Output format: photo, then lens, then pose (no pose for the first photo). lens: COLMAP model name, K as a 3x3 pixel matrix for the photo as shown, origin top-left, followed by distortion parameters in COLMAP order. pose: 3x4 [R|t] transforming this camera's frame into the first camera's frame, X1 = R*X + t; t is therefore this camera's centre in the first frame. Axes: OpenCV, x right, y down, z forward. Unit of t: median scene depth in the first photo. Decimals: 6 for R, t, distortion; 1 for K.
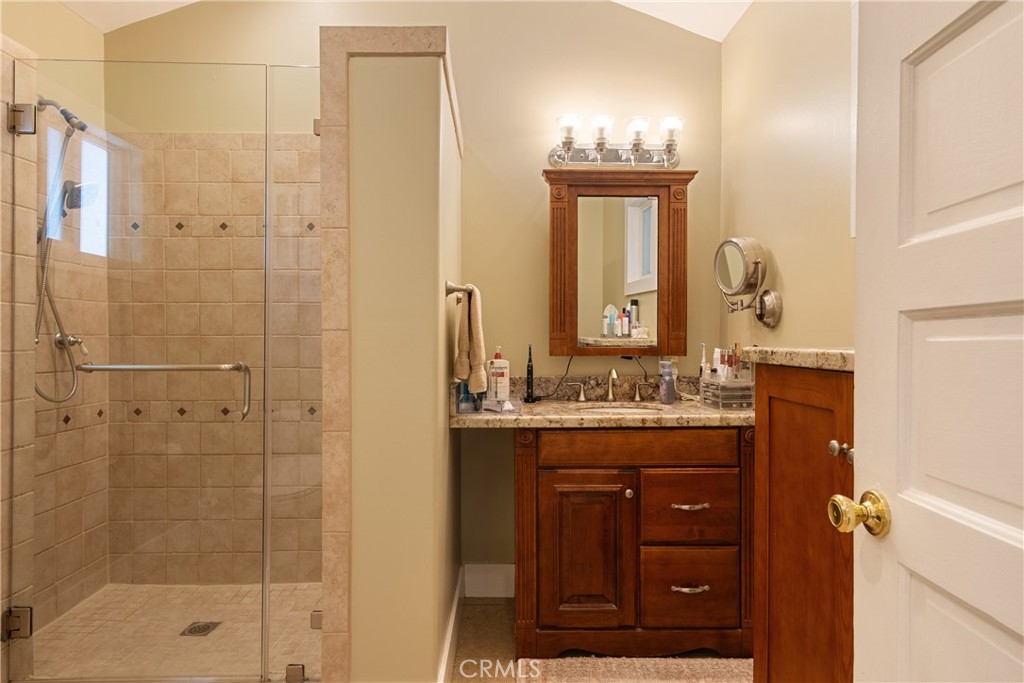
lens RADIAL K [[586.6, 0, 513.9], [0, 586.6, 340.7], [0, 0, 1]] dist [0.002014, -0.001117]
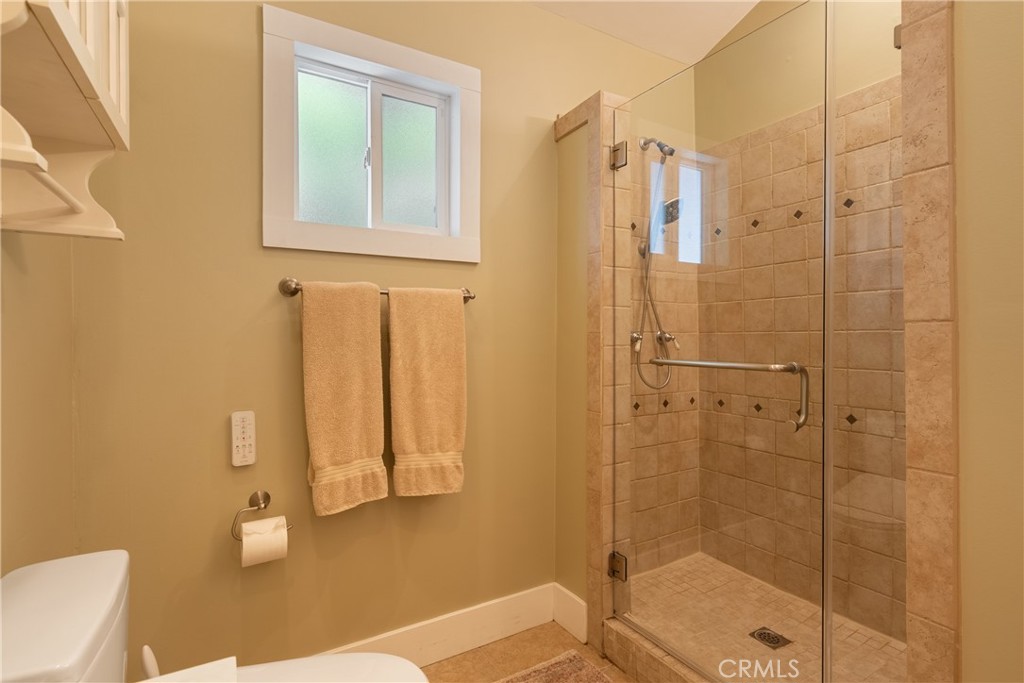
lens RADIAL K [[503.3, 0, 517.0], [0, 503.3, 338.3], [0, 0, 1]] dist [0.001374, 0.001298]
pose [[0.504815, 0.000243, -0.863227, -0.031815], [0.001284, 0.999999, 0.001033, 0.000516], [0.863226, -0.001630, 0.504814, 0.222744]]
